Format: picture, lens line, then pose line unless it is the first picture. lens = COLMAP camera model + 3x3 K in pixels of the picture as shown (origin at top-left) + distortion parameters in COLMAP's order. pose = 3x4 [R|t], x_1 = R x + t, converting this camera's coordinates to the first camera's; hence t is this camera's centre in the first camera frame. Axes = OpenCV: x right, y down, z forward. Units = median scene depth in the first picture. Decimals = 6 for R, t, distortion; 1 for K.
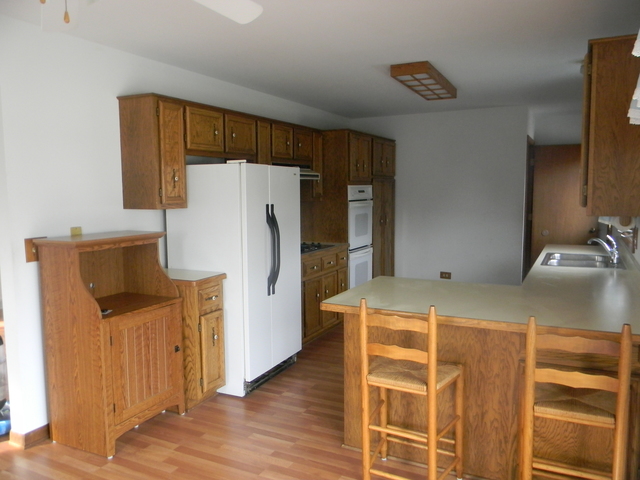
lens RADIAL K [[512.9, 0, 311.6], [0, 512.9, 238.6], [0, 0, 1]] dist [0.003352, -0.021686]
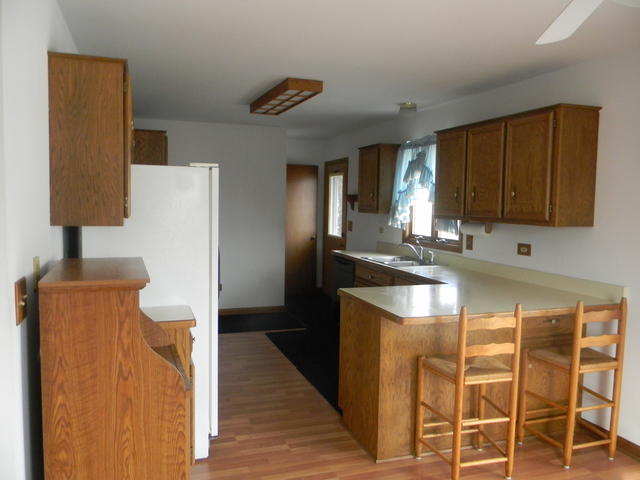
lens RADIAL K [[512.9, 0, 311.6], [0, 512.9, 238.6], [0, 0, 1]] dist [0.003352, -0.021686]
pose [[0.696694, -0.030989, 0.716698, -0.740053], [0.045893, 0.998945, -0.001418, -0.031919], [-0.715899, 0.033880, 0.697382, 0.391621]]
